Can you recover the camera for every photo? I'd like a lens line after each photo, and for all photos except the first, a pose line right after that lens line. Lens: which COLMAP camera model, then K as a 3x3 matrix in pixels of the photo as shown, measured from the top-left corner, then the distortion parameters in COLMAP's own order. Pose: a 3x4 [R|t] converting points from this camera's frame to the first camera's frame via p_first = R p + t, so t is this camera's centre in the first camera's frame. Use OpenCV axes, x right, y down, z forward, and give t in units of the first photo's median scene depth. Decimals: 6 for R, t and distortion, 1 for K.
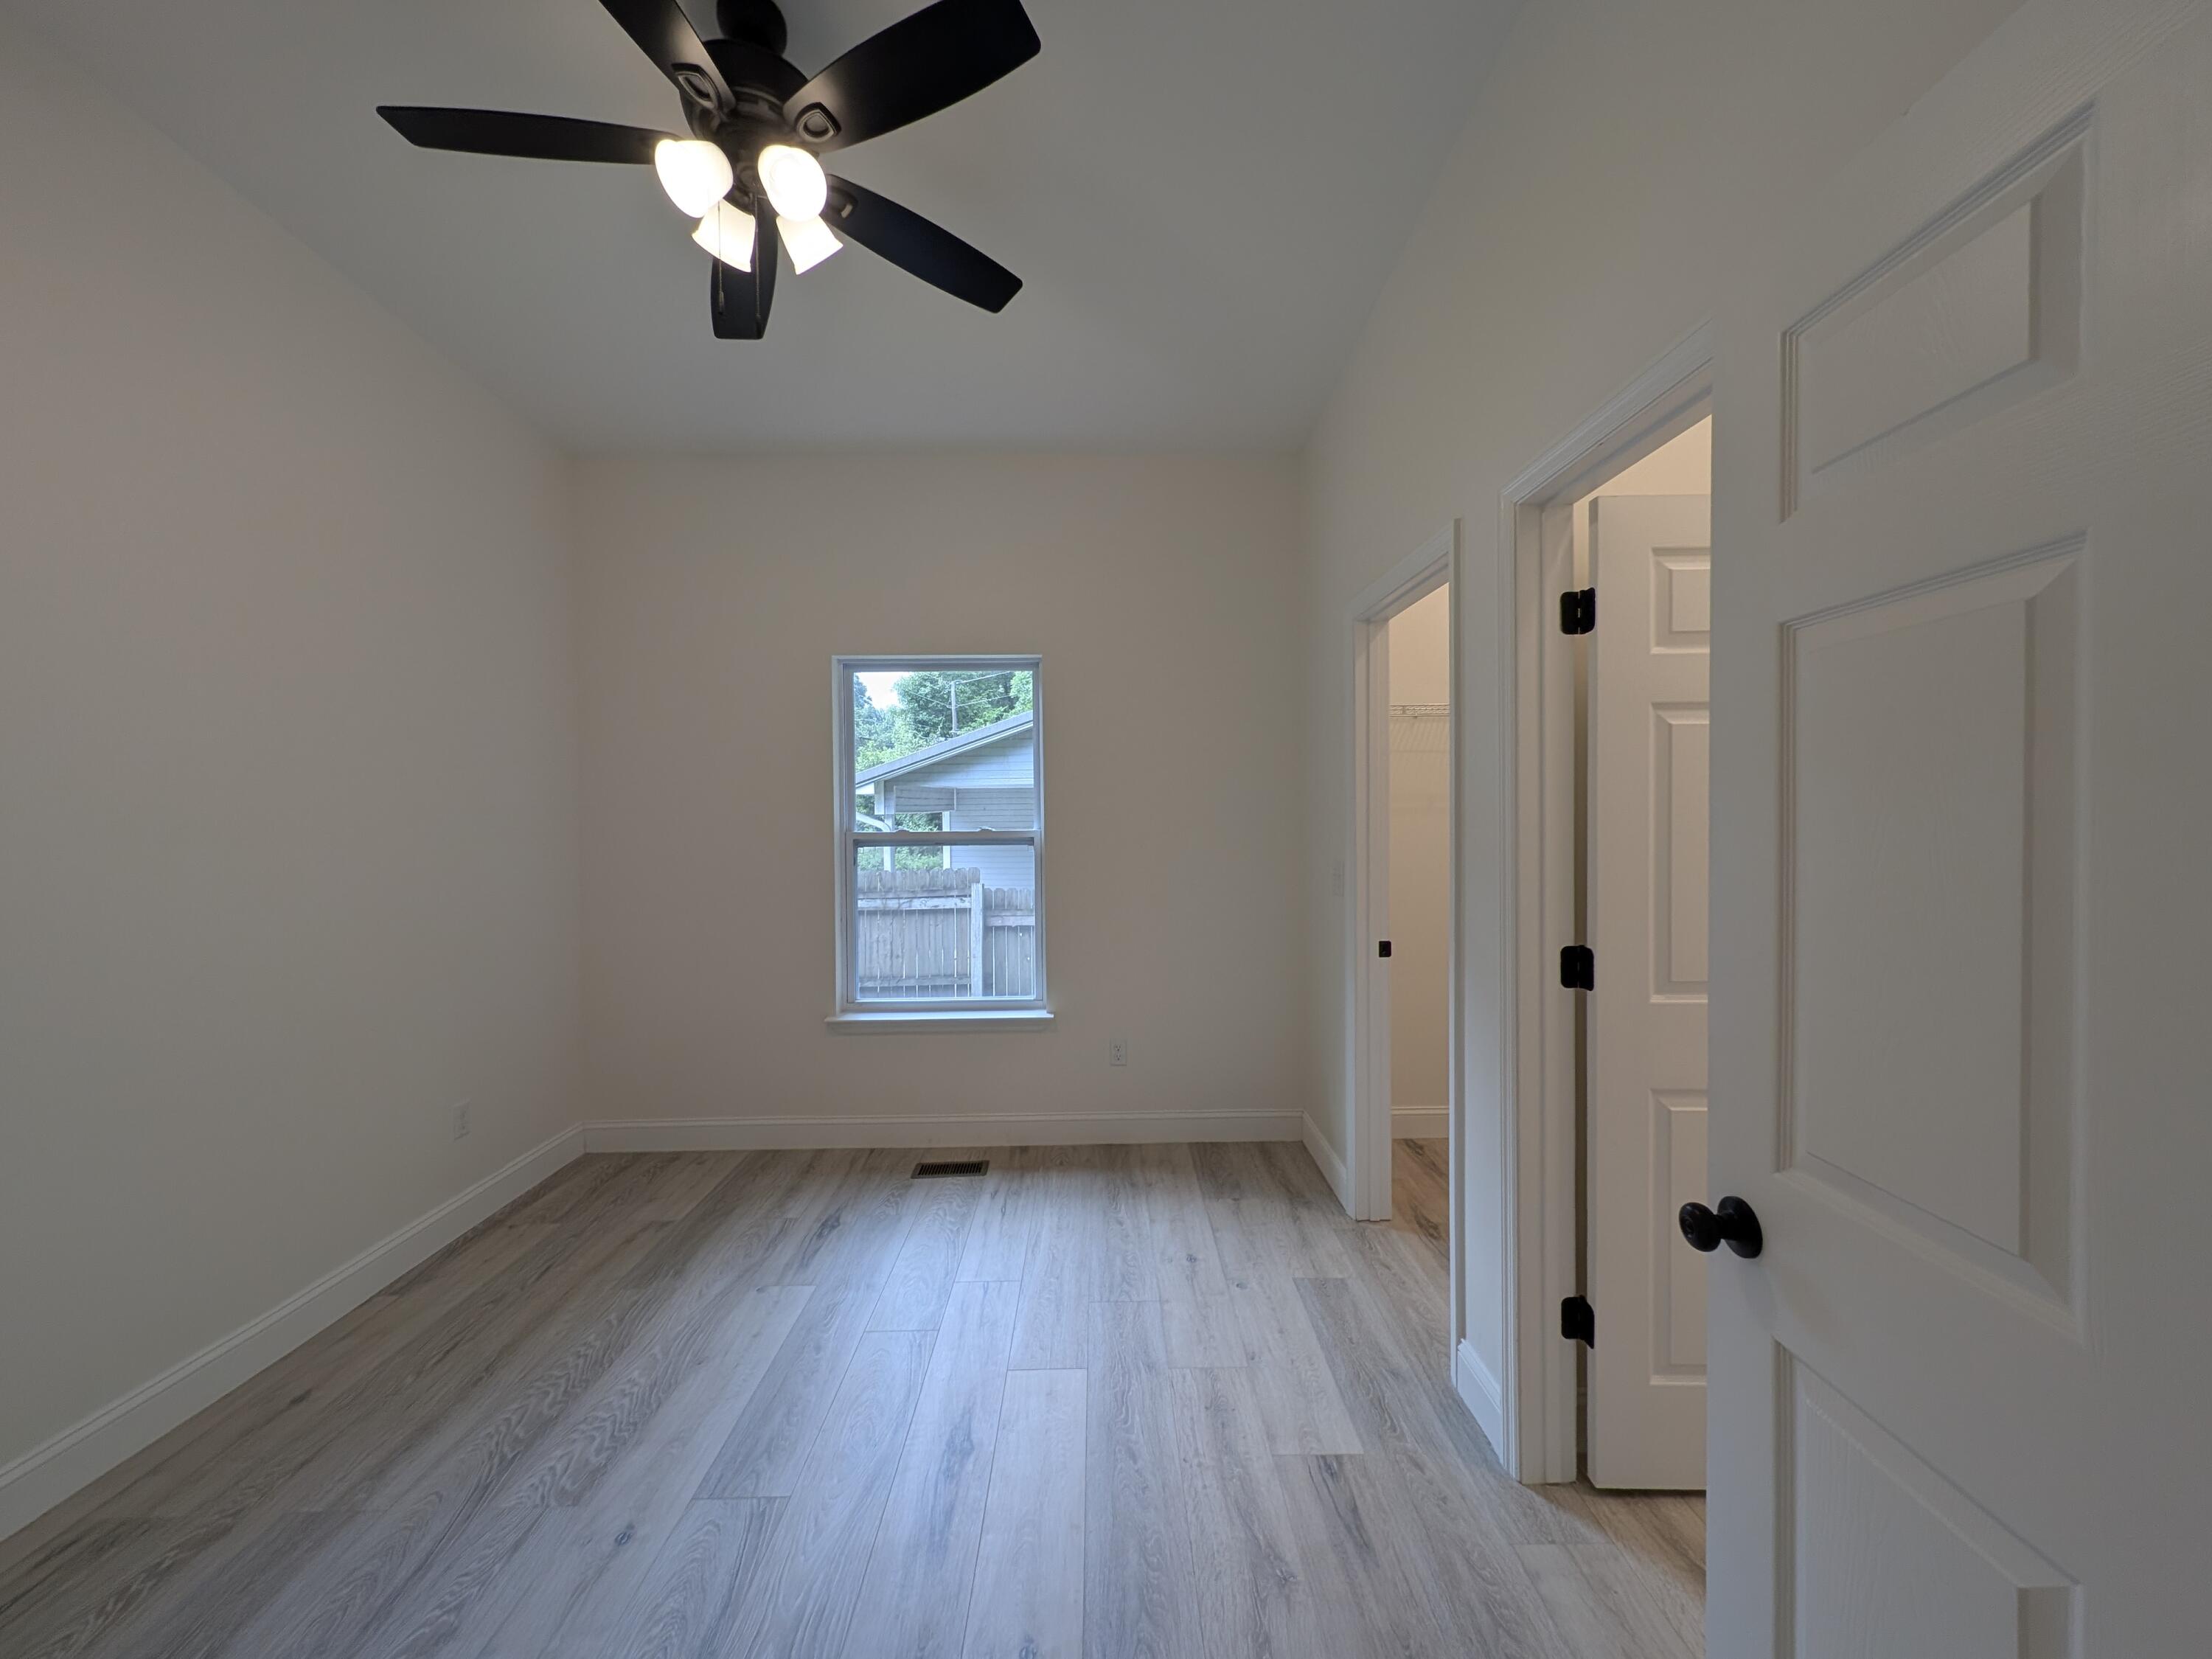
lens RADIAL K [[835.4, 0, 1111.2], [0, 835.4, 825.2], [0, 0, 1]] dist [0.006377, -0.001589]
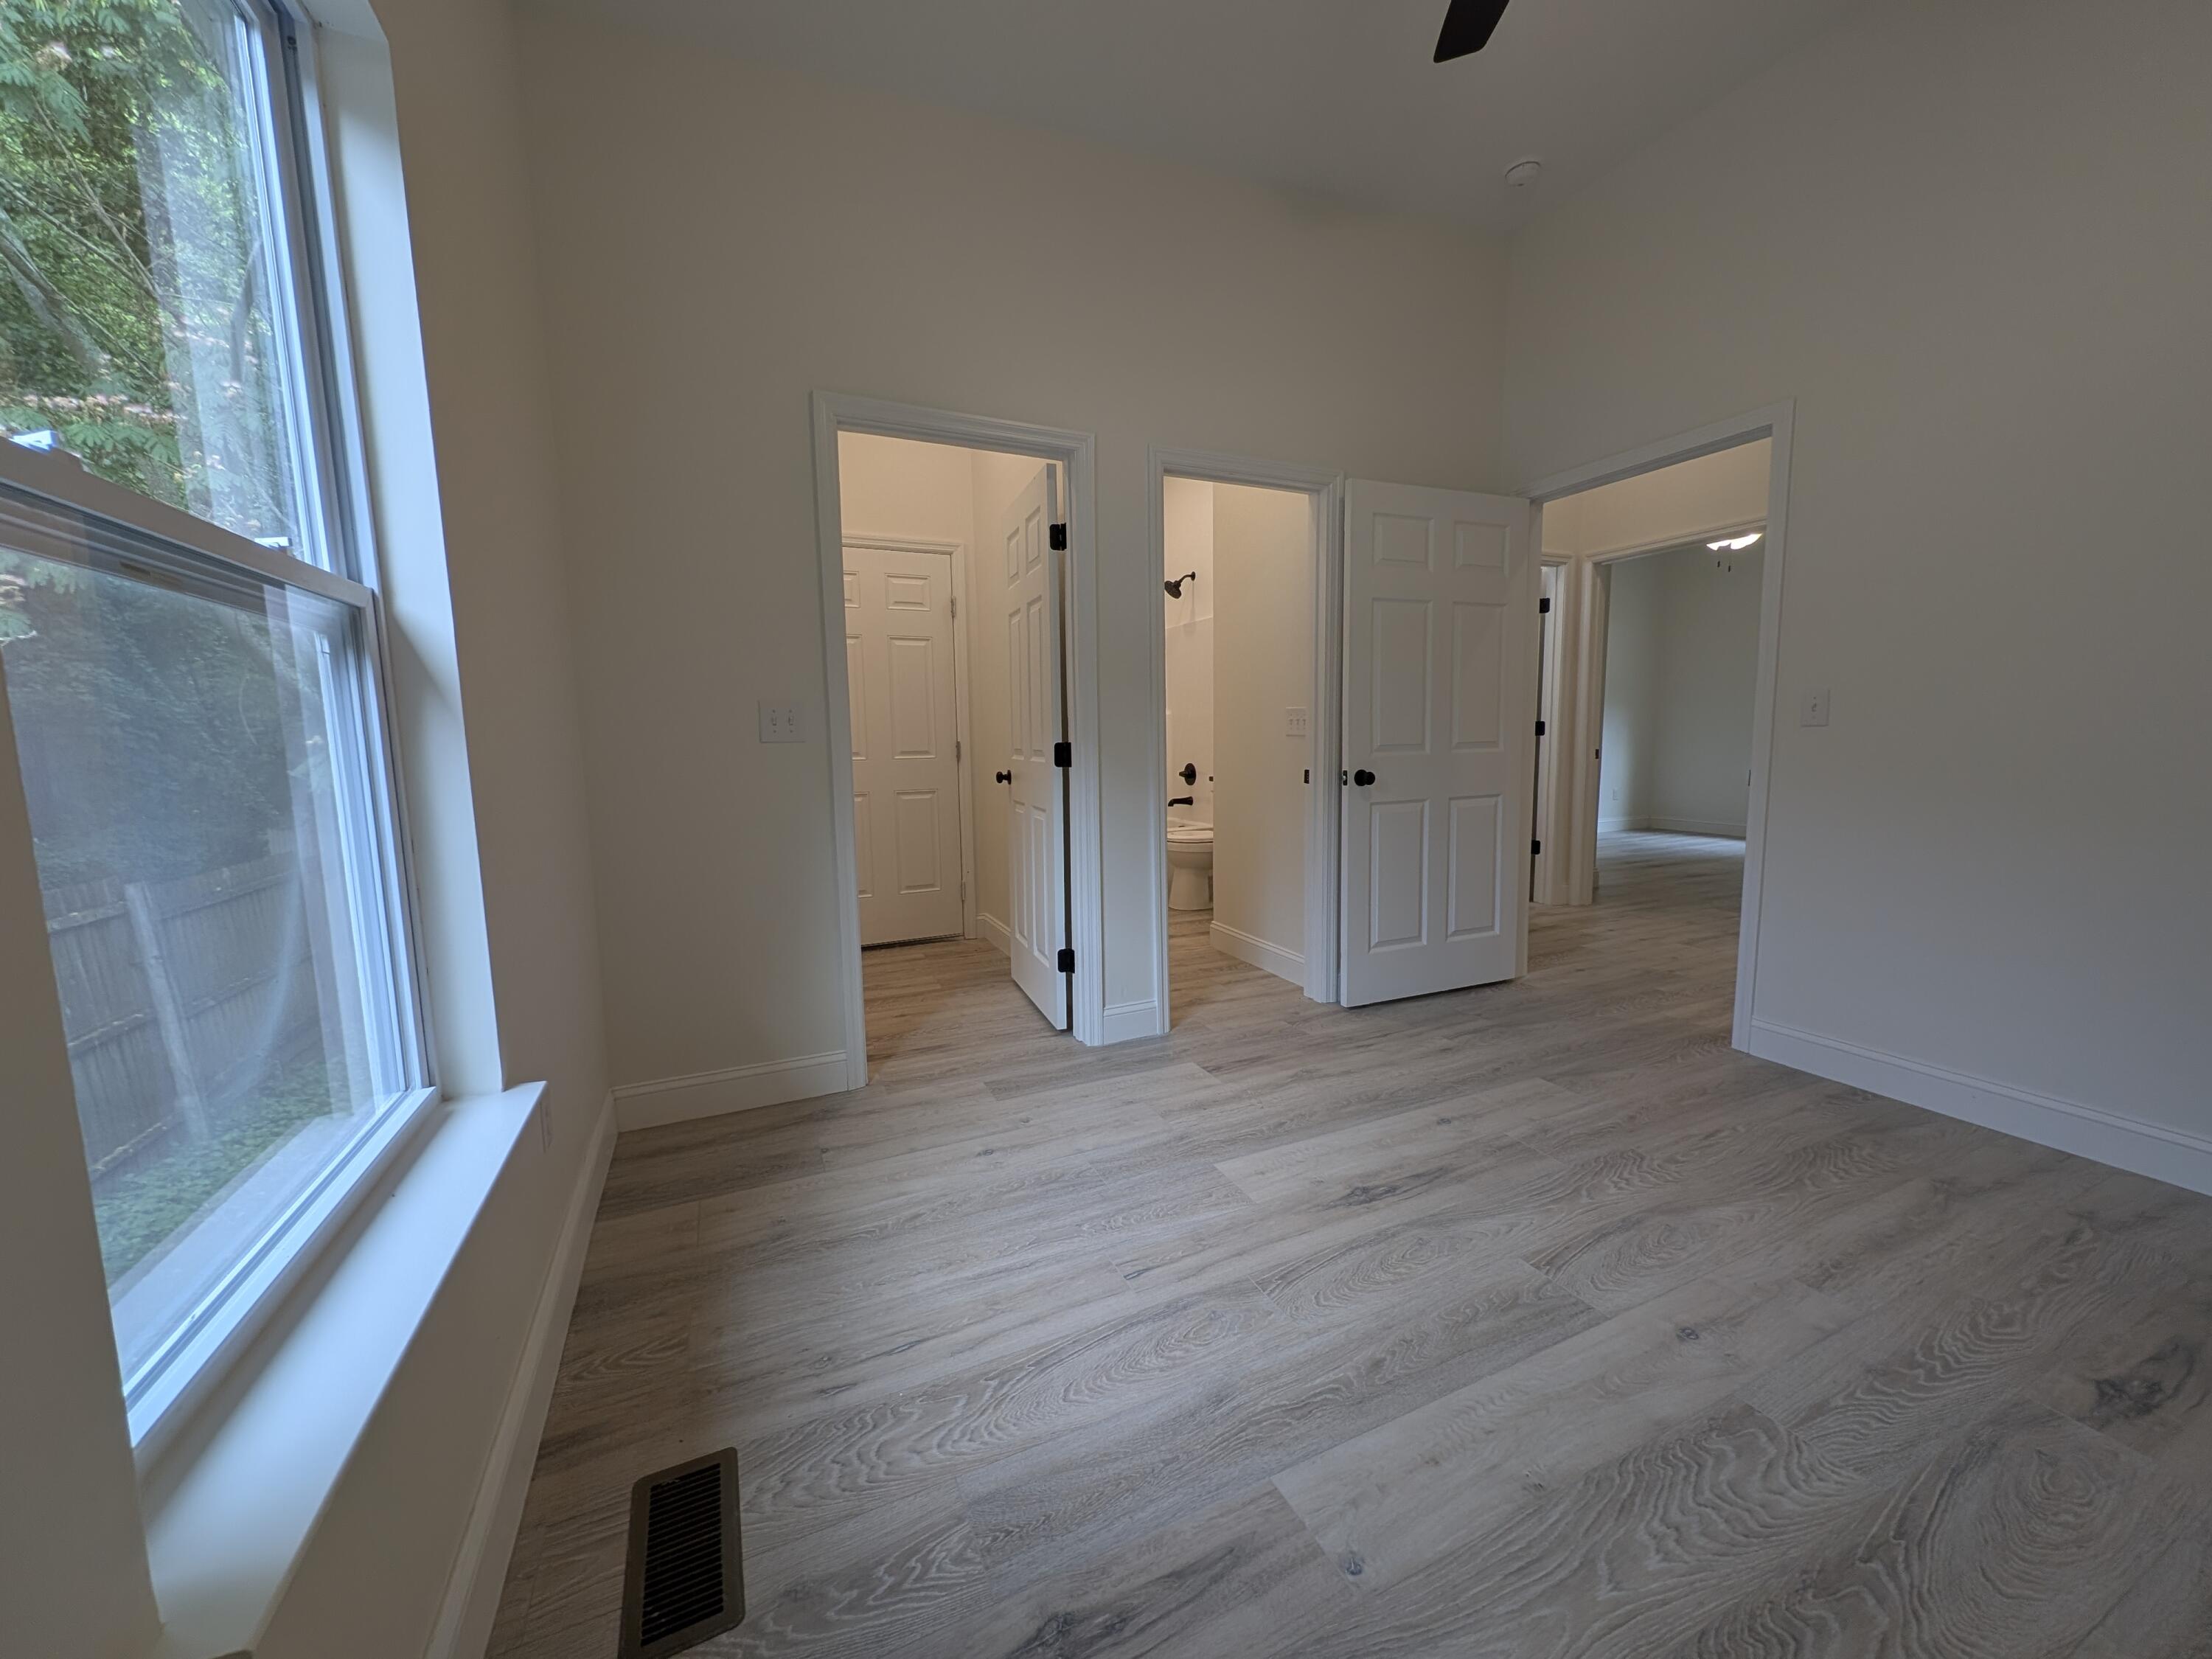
lens RADIAL K [[835.4, 0, 1111.2], [0, 835.4, 825.2], [0, 0, 1]] dist [0.006377, -0.001589]
pose [[-0.404469, -0.086047, 0.910495, -0.781027], [0.032136, 0.993612, 0.108178, 0.110272], [-0.913987, 0.073015, -0.399120, 1.335311]]
